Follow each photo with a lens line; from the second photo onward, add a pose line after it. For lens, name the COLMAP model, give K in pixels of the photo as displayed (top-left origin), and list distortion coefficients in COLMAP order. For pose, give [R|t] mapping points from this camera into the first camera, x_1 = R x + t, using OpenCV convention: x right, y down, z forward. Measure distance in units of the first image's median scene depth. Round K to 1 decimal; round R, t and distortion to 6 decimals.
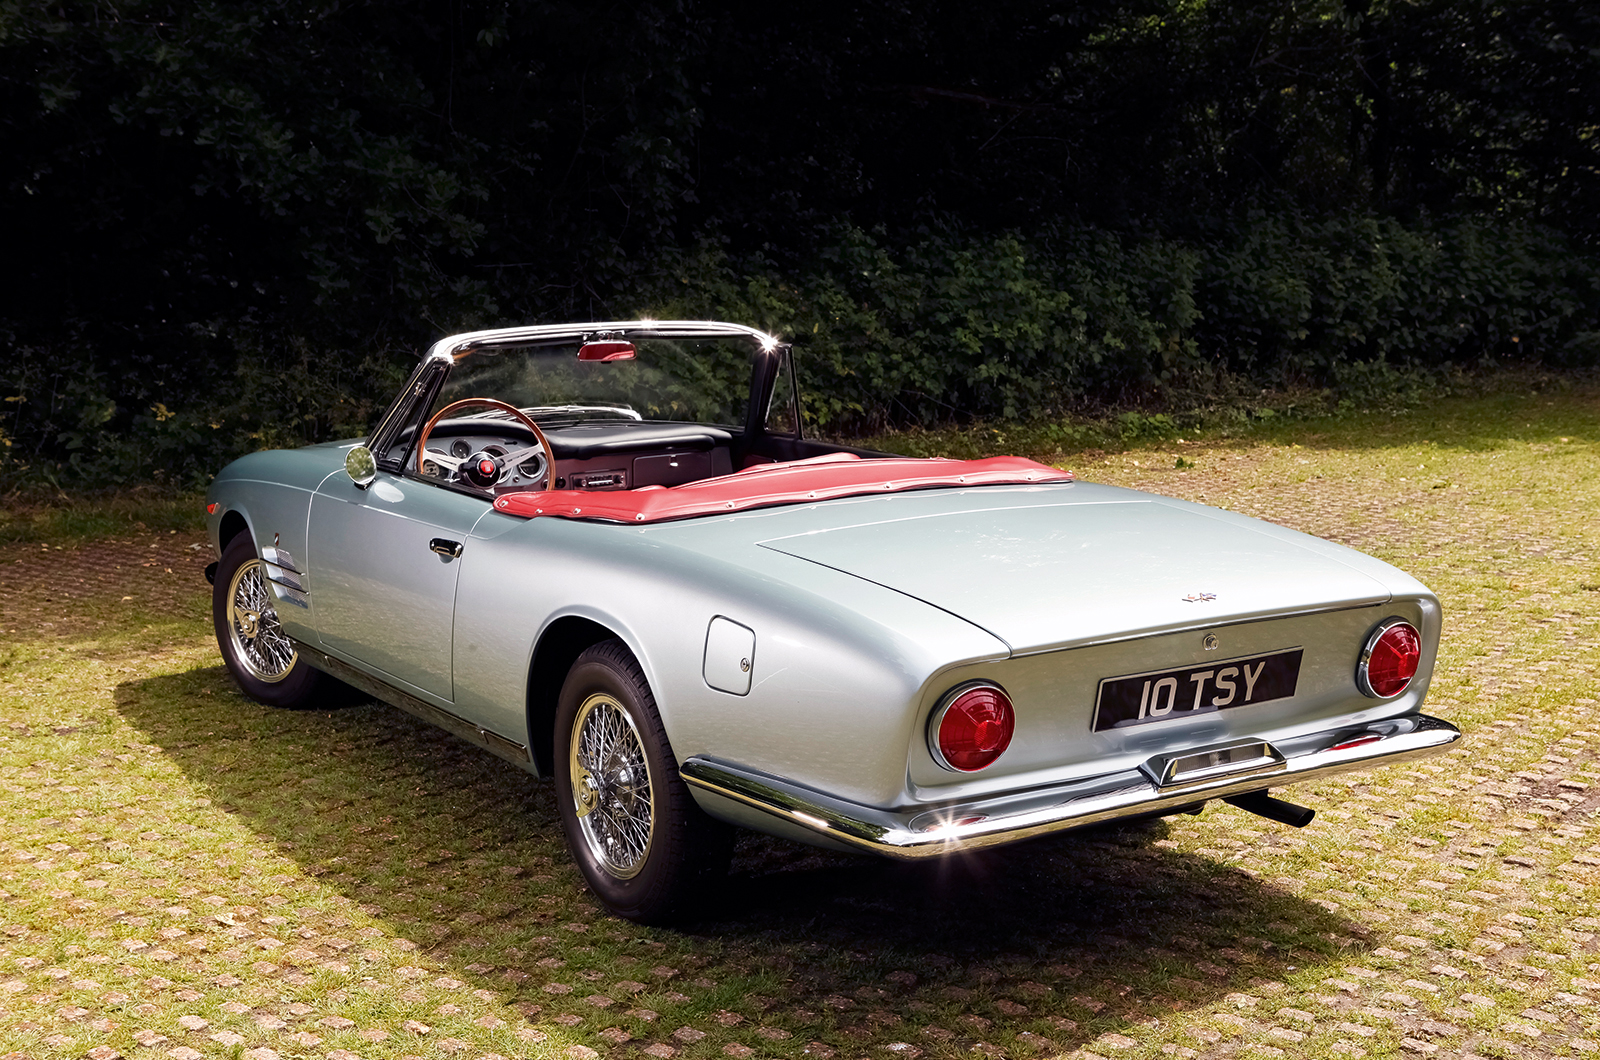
lens RADIAL K [[1999.9, 0, 800.0], [0, 1999.9, 530.0], [0, 0, 1]] dist [-0.039962, 0.075824]
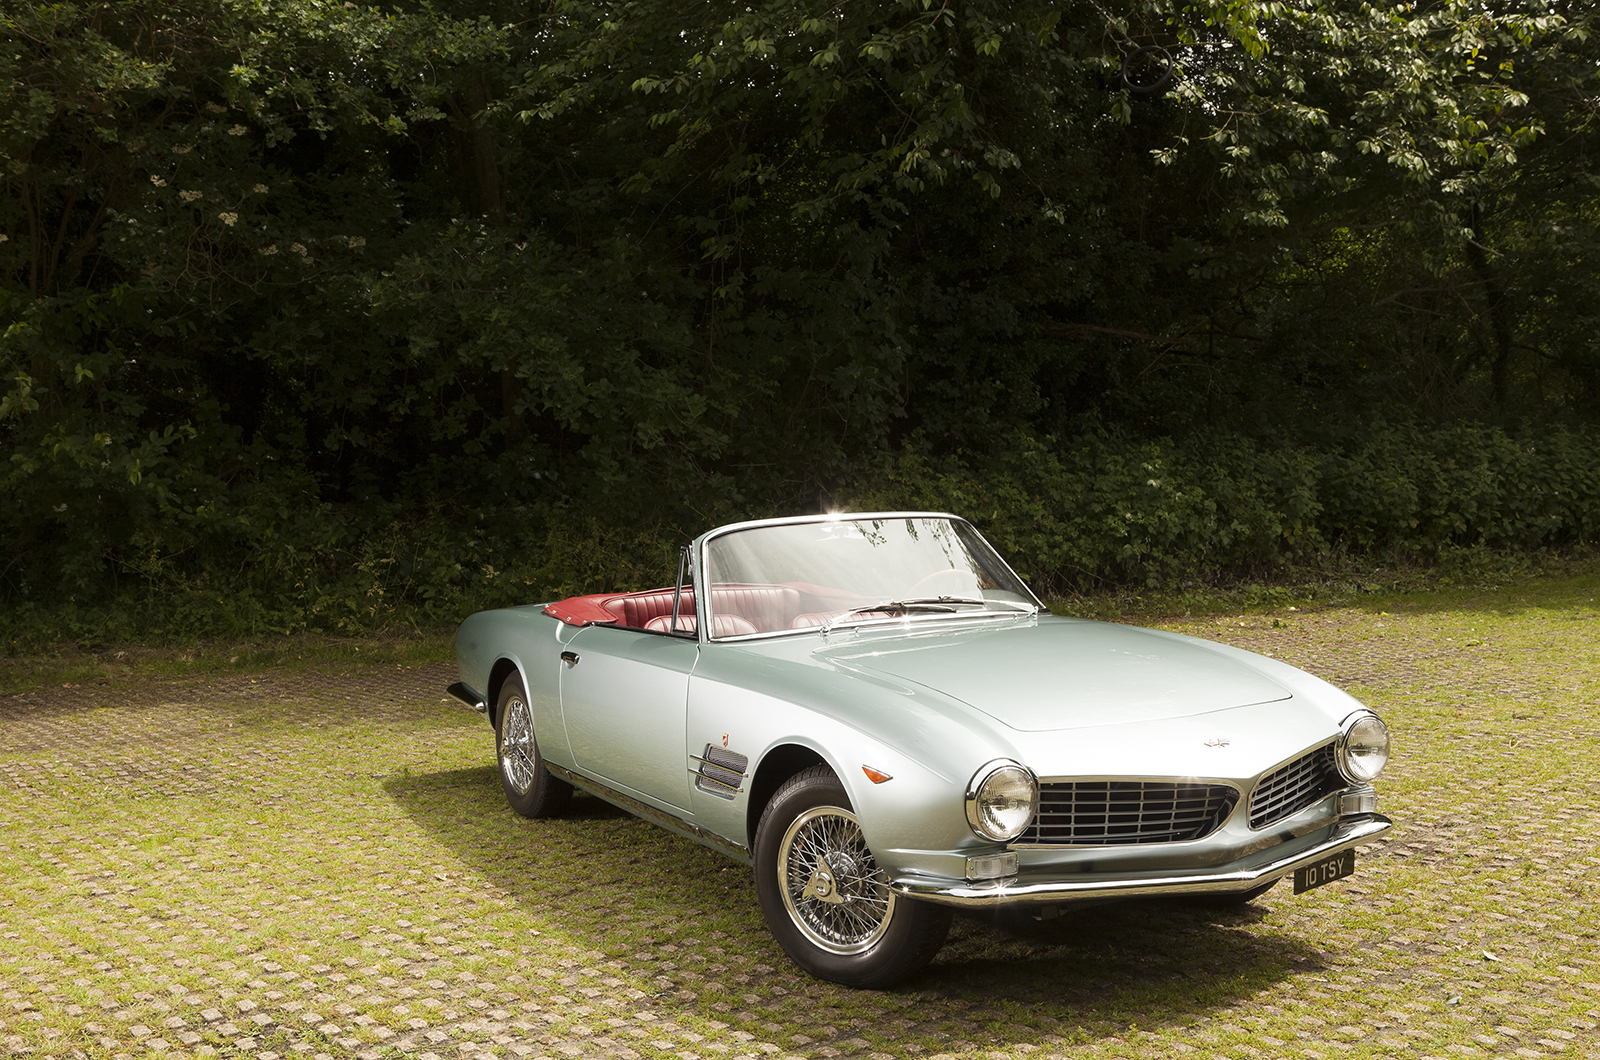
lens RADIAL K [[1745.8, 0, 800.0], [0, 1745.8, 530.0], [0, 0, 1]] dist [-0.051151, -0.003155]
pose [[0.985430, 0.008995, -0.169841, 0.073245], [-0.024933, 0.995452, -0.091942, 0.013636], [0.168242, 0.094837, 0.981173, -0.108076]]
